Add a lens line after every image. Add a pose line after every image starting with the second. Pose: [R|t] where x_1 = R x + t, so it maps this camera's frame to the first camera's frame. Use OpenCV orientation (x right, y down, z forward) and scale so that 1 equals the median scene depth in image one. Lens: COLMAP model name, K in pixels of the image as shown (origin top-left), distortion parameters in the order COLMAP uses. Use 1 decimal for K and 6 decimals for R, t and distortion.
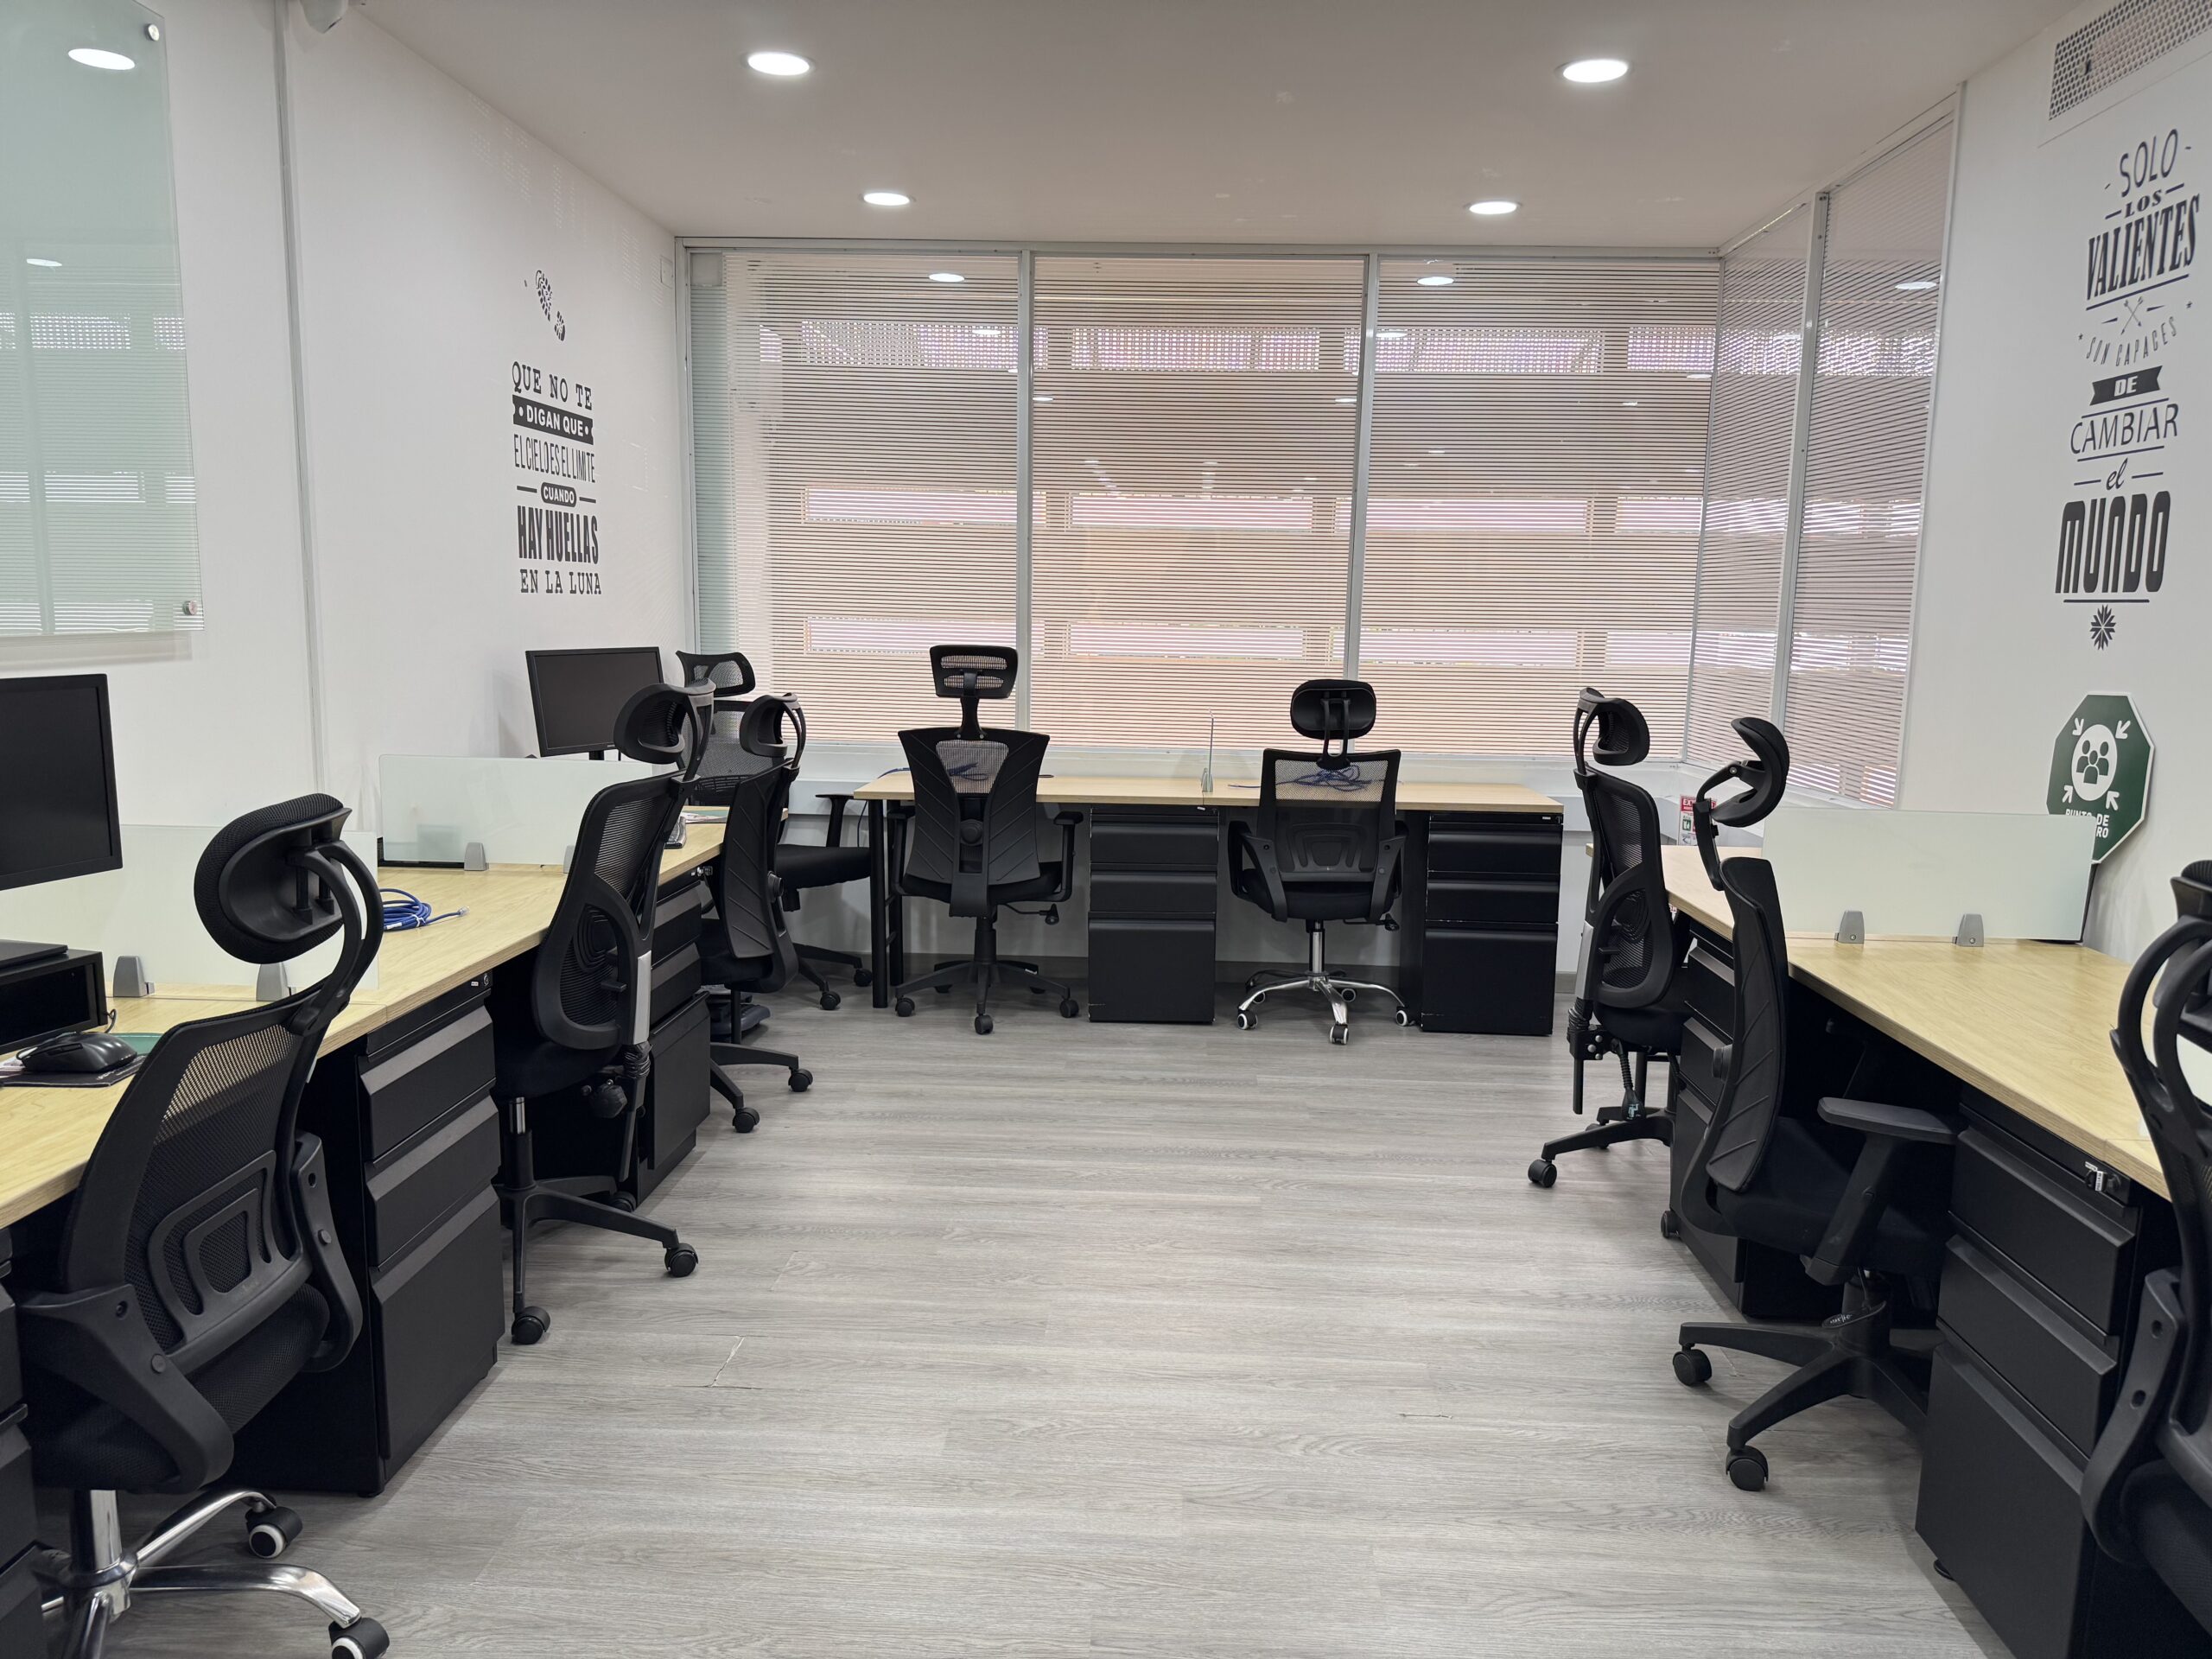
lens RADIAL K [[1561.5, 0, 1106.0], [0, 1561.5, 829.5], [0, 0, 1]] dist [0.169562, -0.252761]
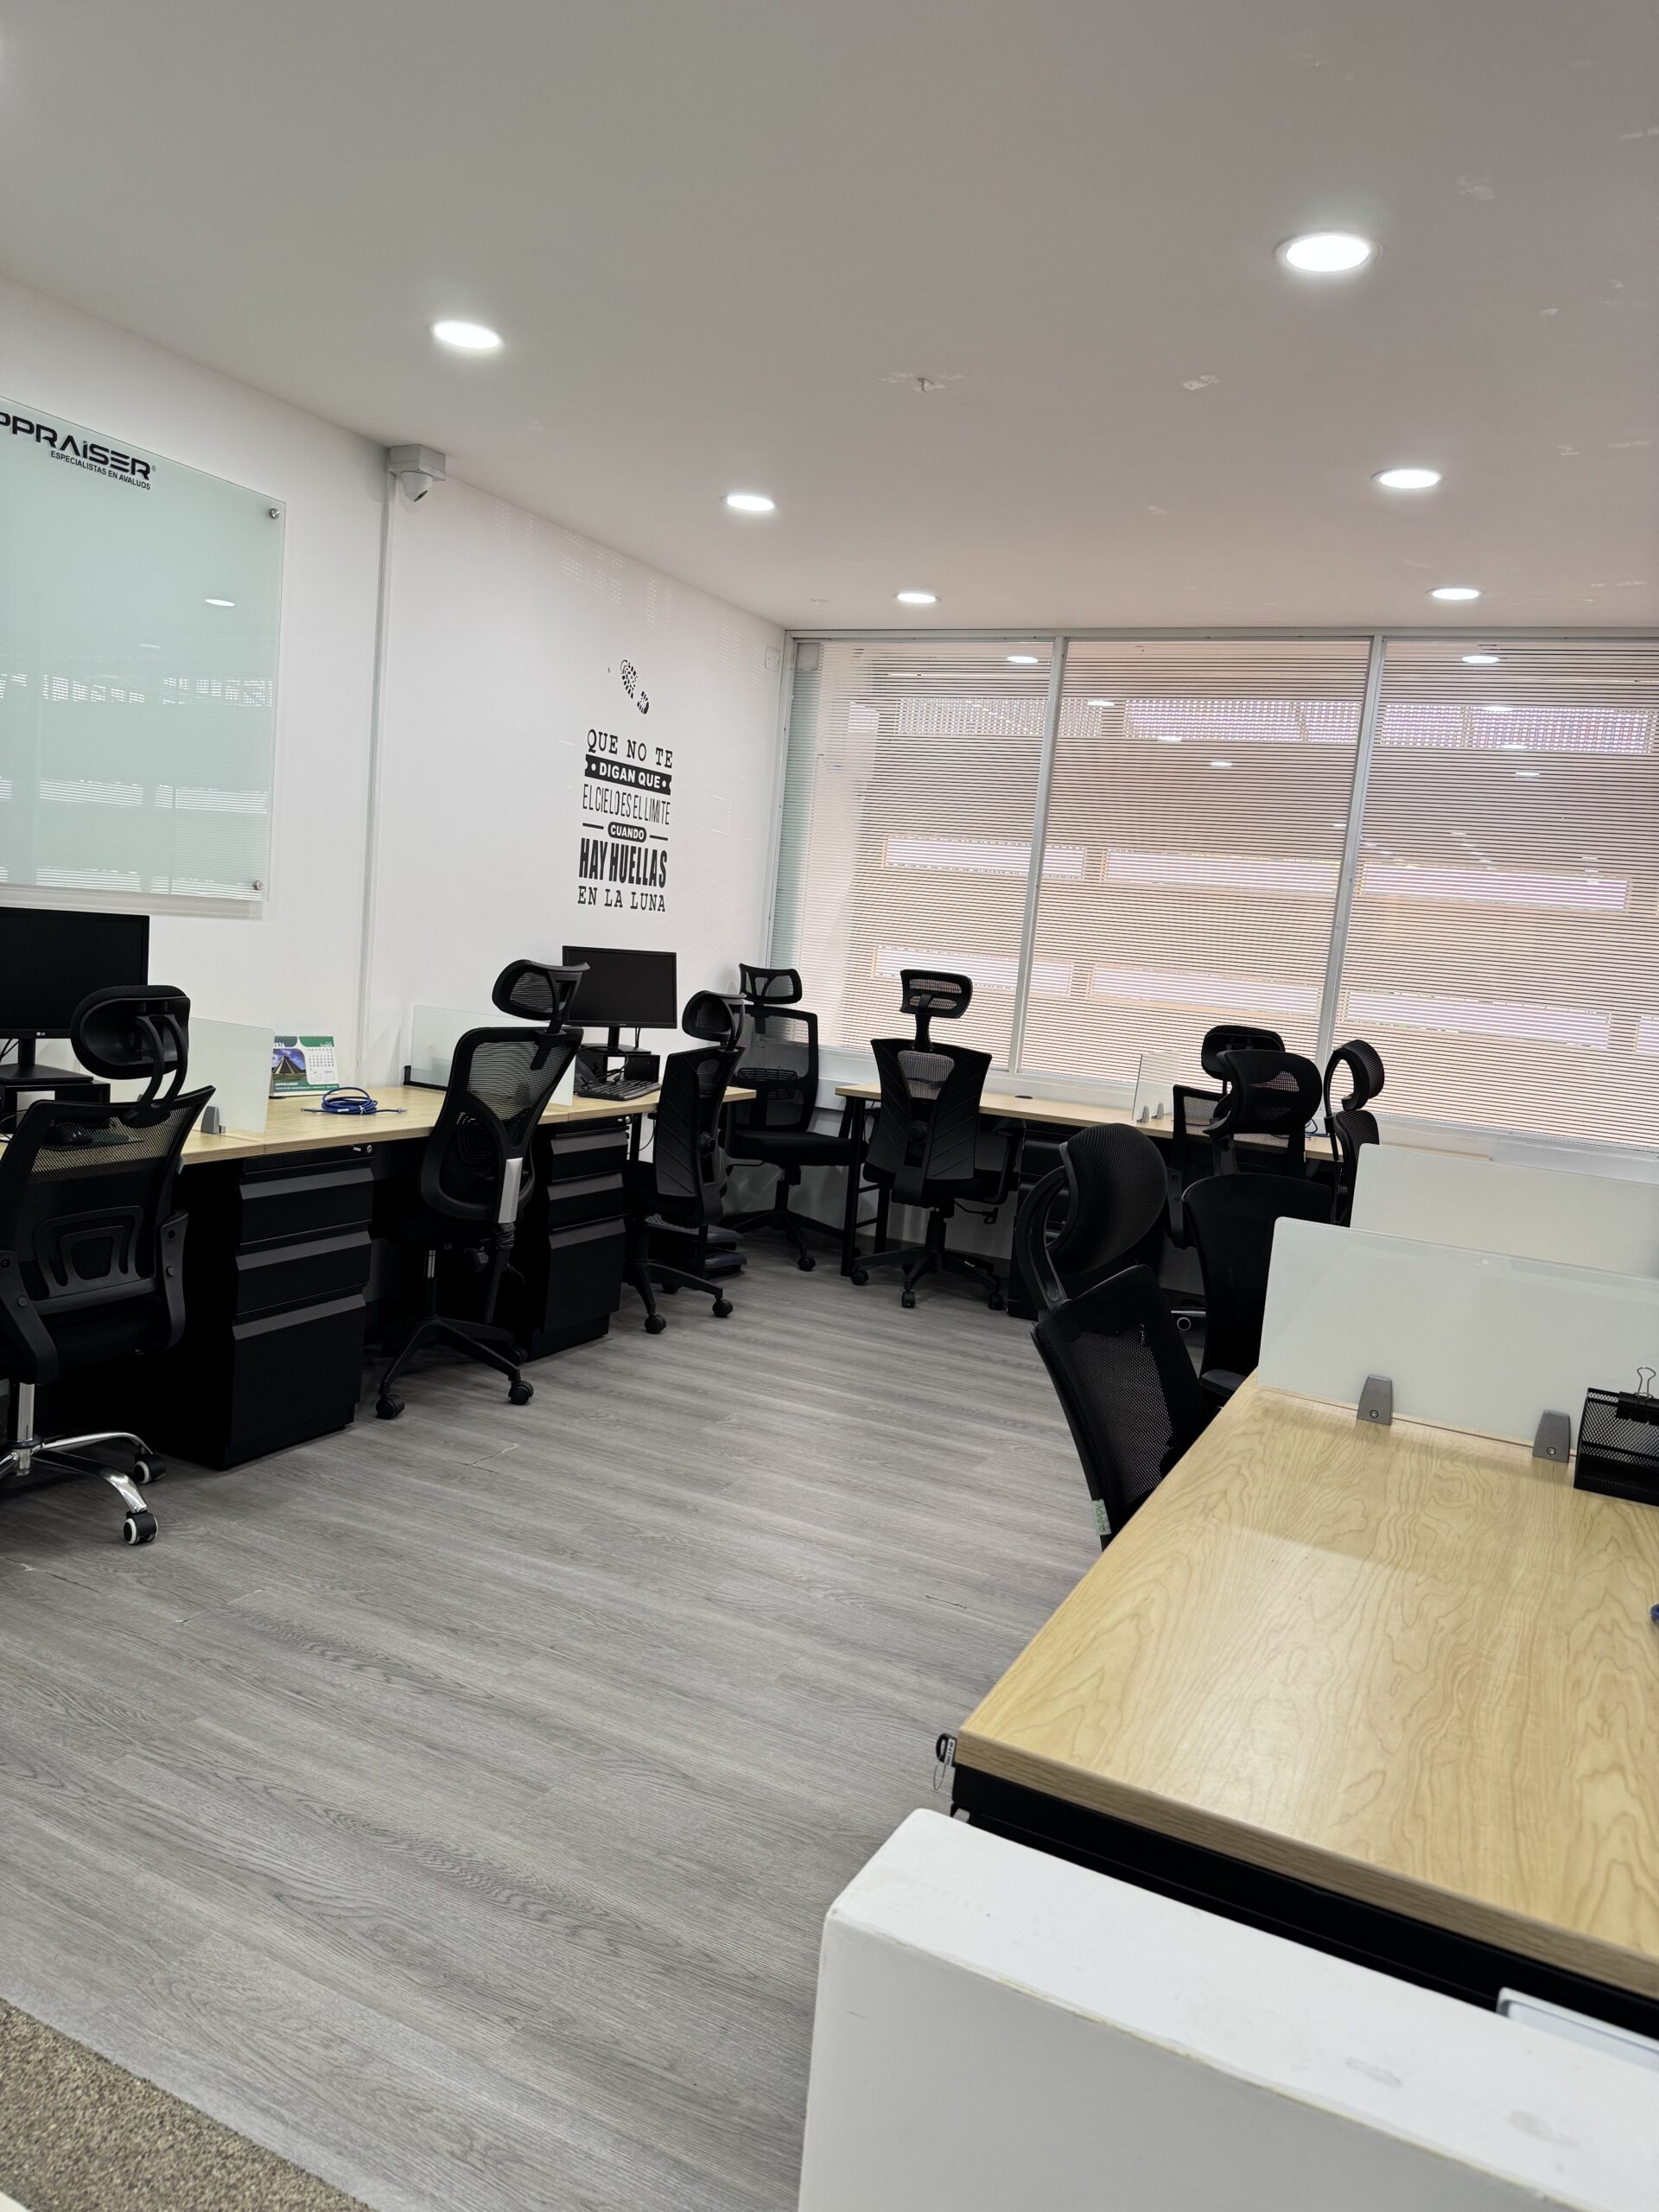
lens RADIAL K [[1561.5, 0, 833.0], [0, 1561.5, 1110.6], [0, 0, 1]] dist [0.169562, -0.252761]
pose [[0.913684, 0.107951, -0.391826, 0.324465], [-0.128038, 0.991444, -0.025417, 0.024994], [0.385729, 0.073391, 0.919688, -0.092361]]
